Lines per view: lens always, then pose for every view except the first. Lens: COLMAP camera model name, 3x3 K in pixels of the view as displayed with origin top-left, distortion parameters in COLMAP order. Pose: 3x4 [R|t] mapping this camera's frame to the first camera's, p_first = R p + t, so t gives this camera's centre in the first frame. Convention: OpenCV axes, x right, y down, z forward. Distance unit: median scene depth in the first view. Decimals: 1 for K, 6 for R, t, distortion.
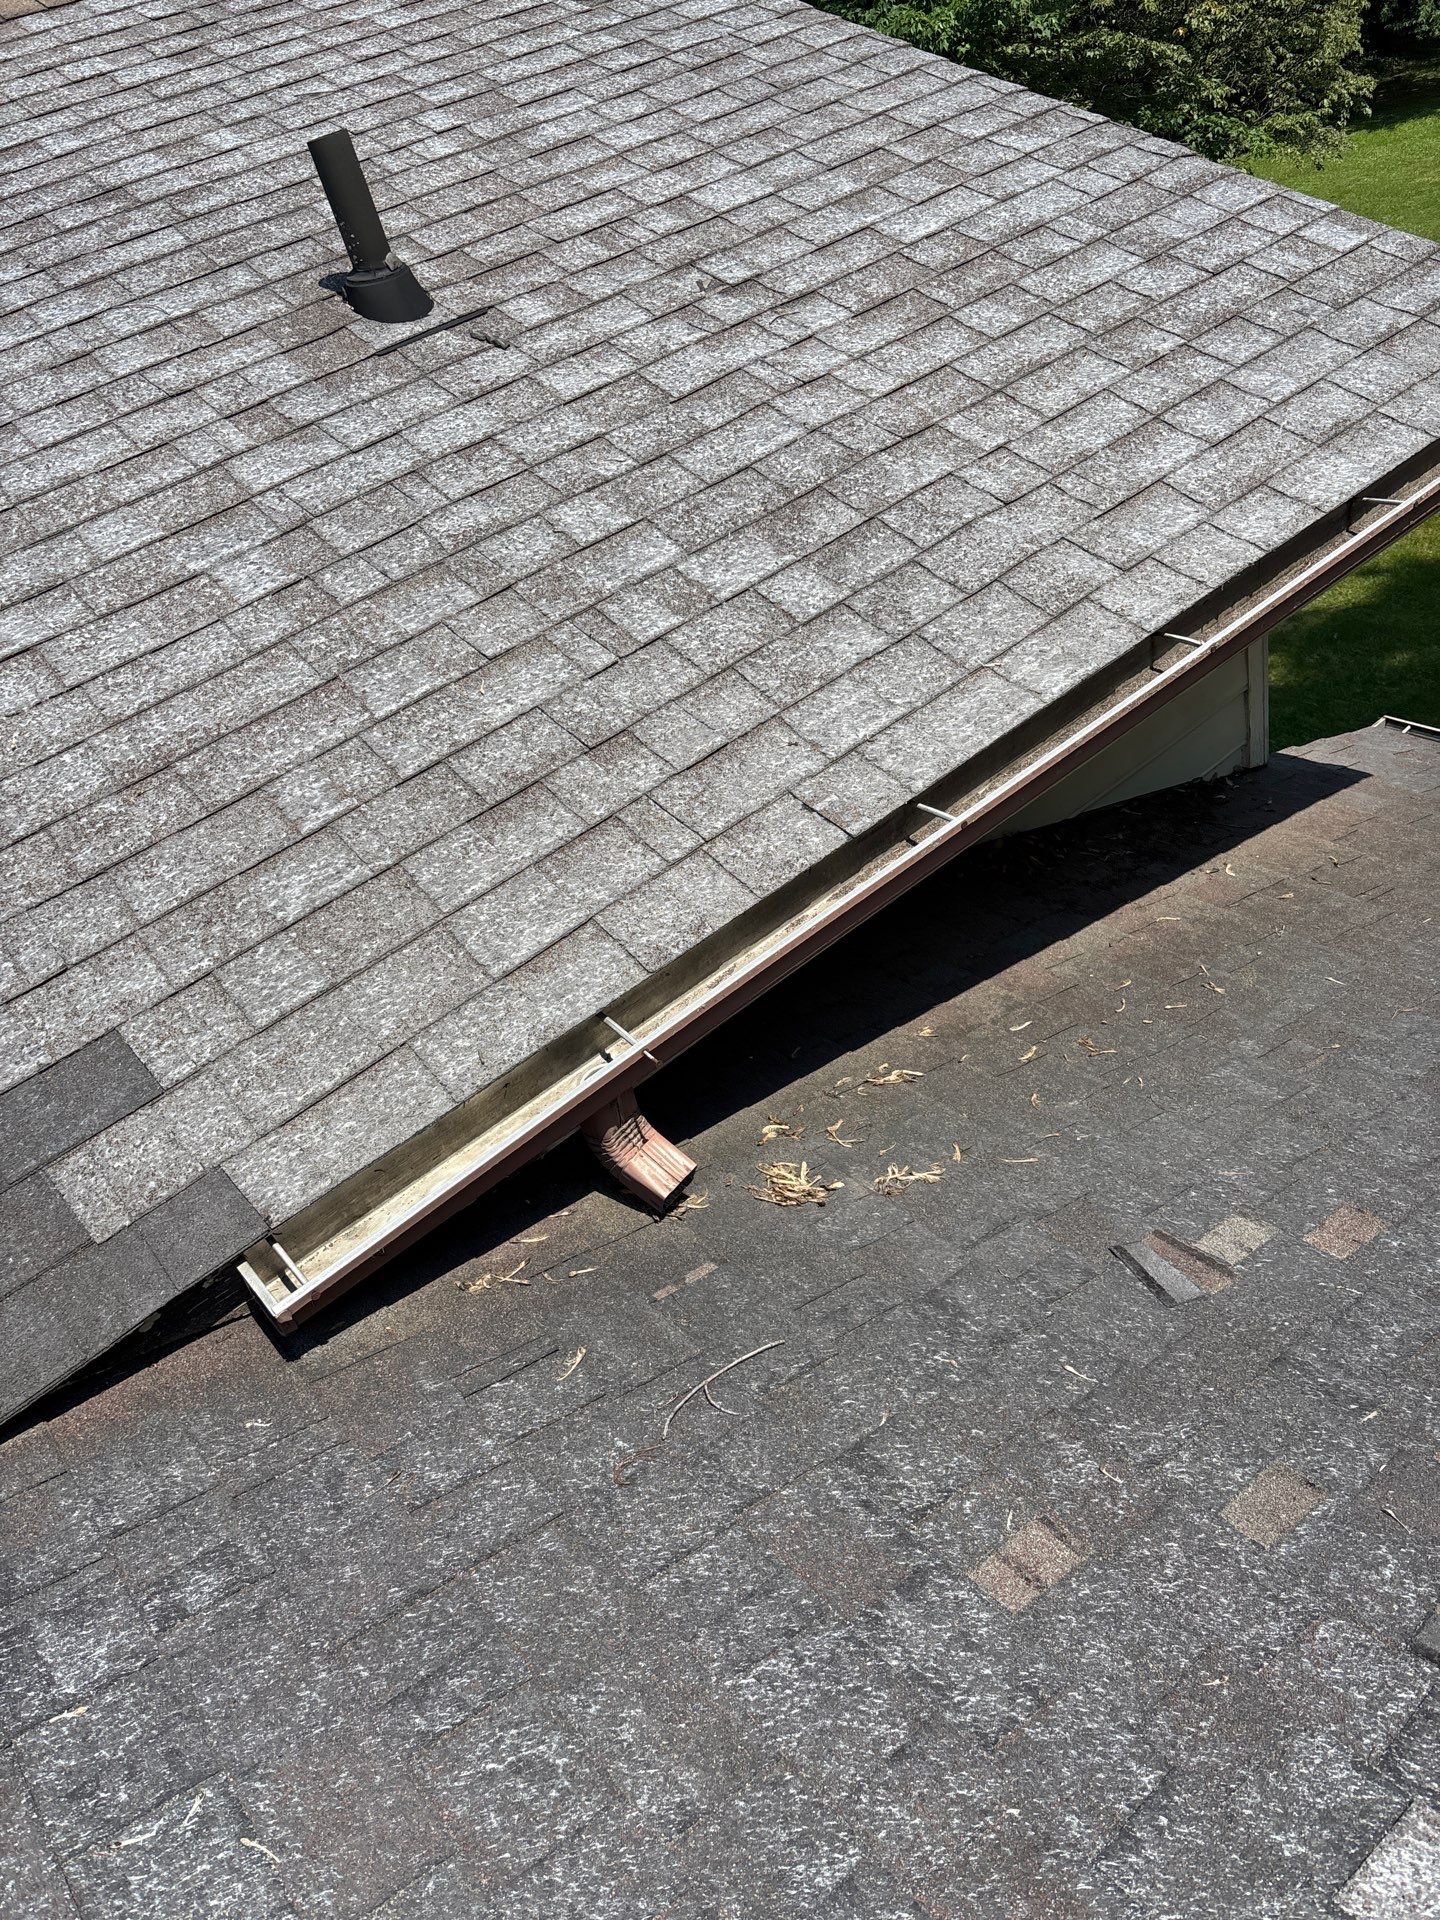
lens RADIAL K [[1434.5, 0, 718.5], [0, 1434.5, 962.4], [0, 0, 1]] dist [0.039719, -0.062060]
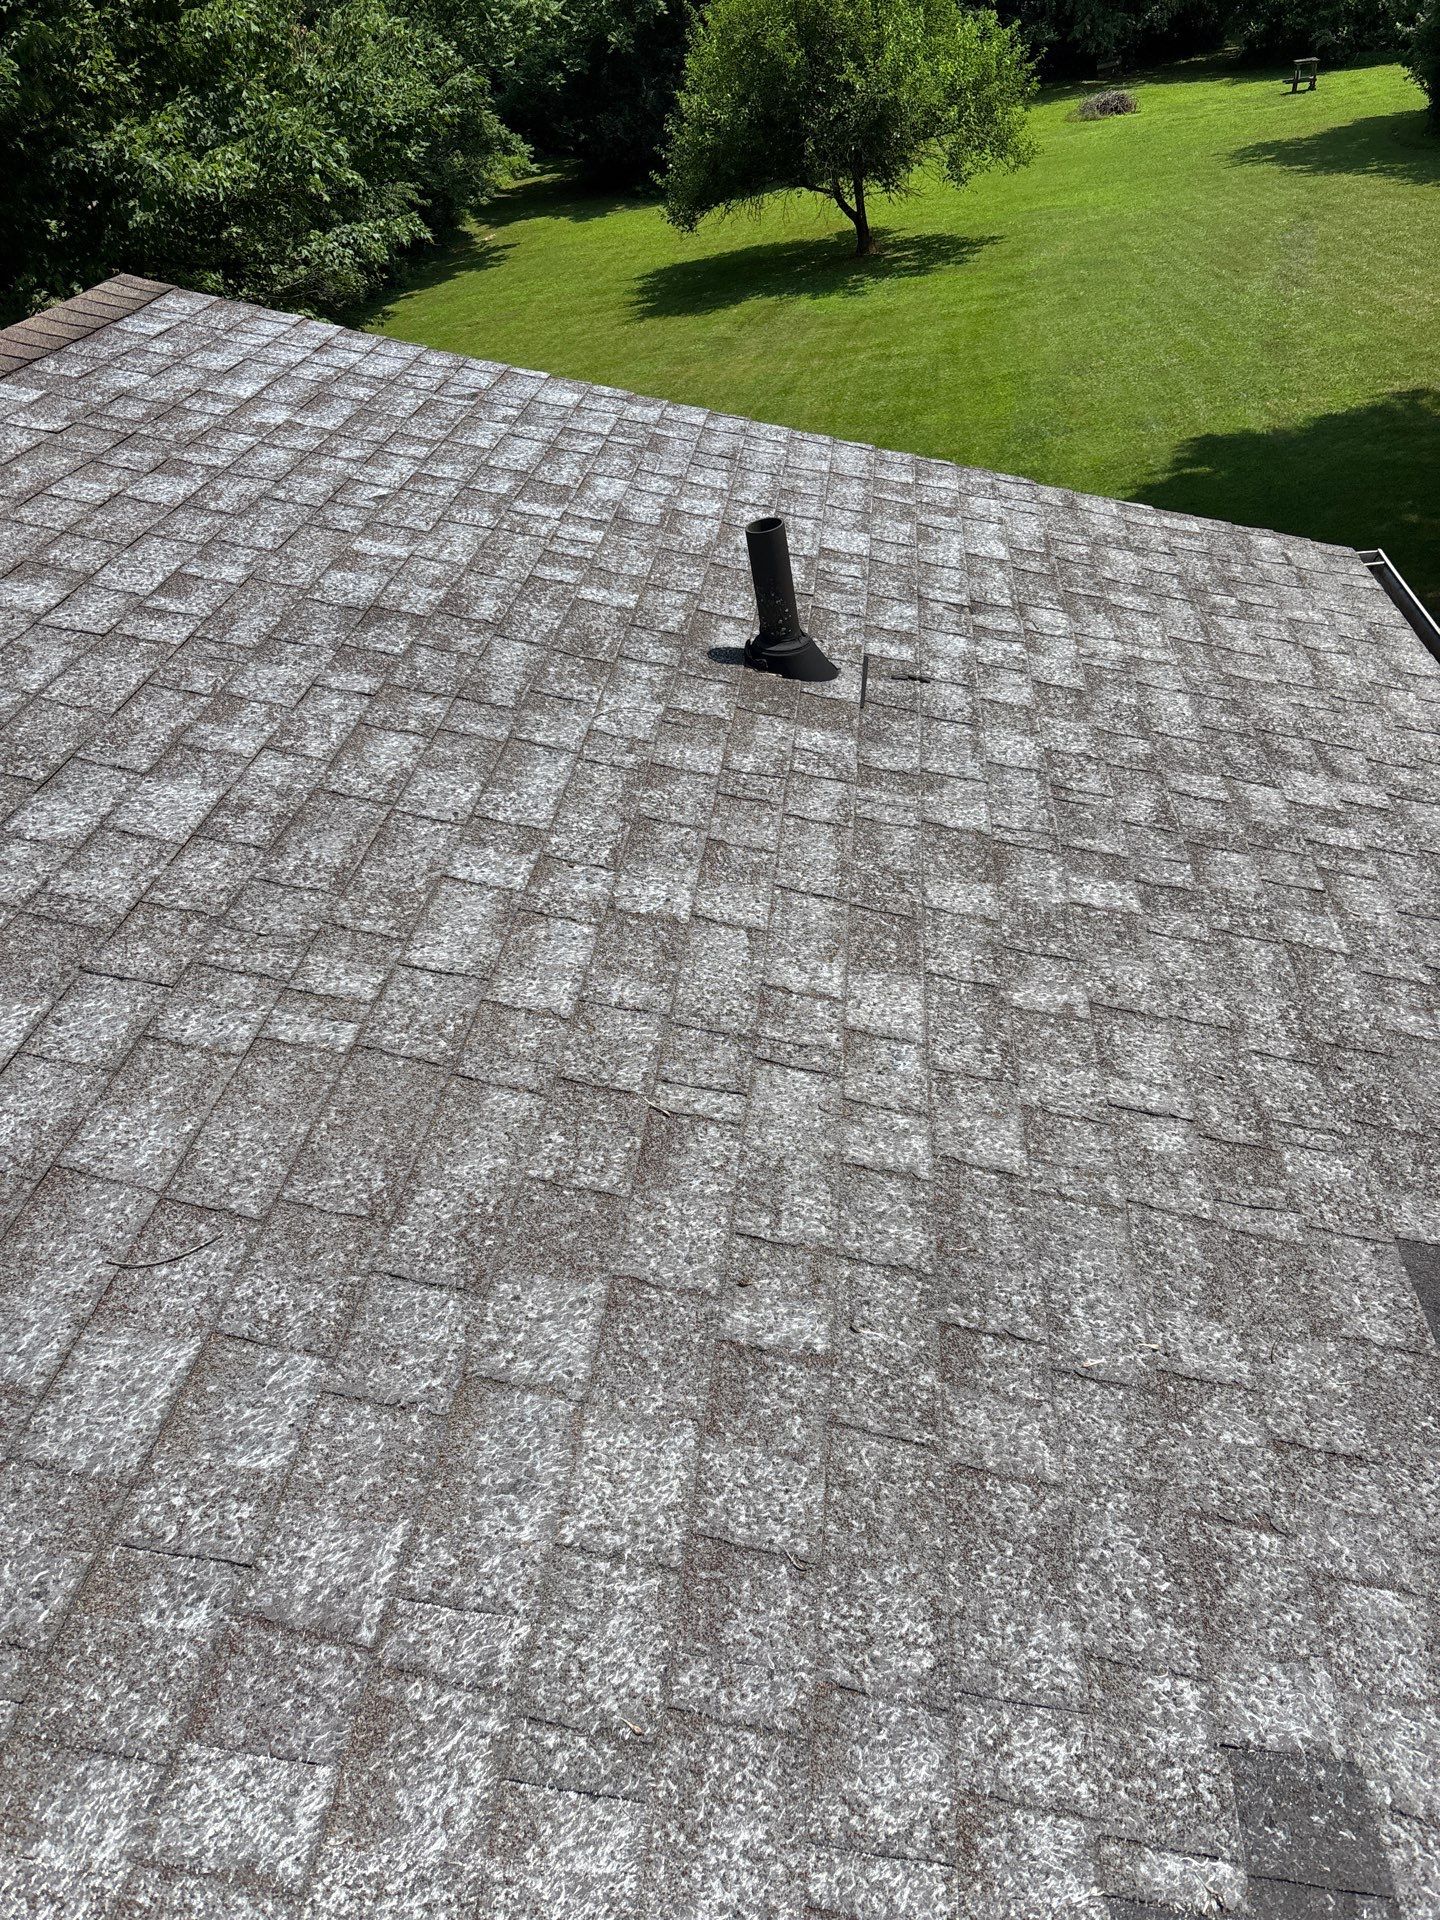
lens RADIAL K [[1434.5, 0, 720.7], [0, 1434.5, 966.2], [0, 0, 1]] dist [0.039719, -0.062060]
pose [[0.718540, -0.287394, 0.633329, -1.399804], [0.403920, 0.913754, -0.043619, -0.331142], [-0.566171, 0.287157, 0.772653, 0.410359]]
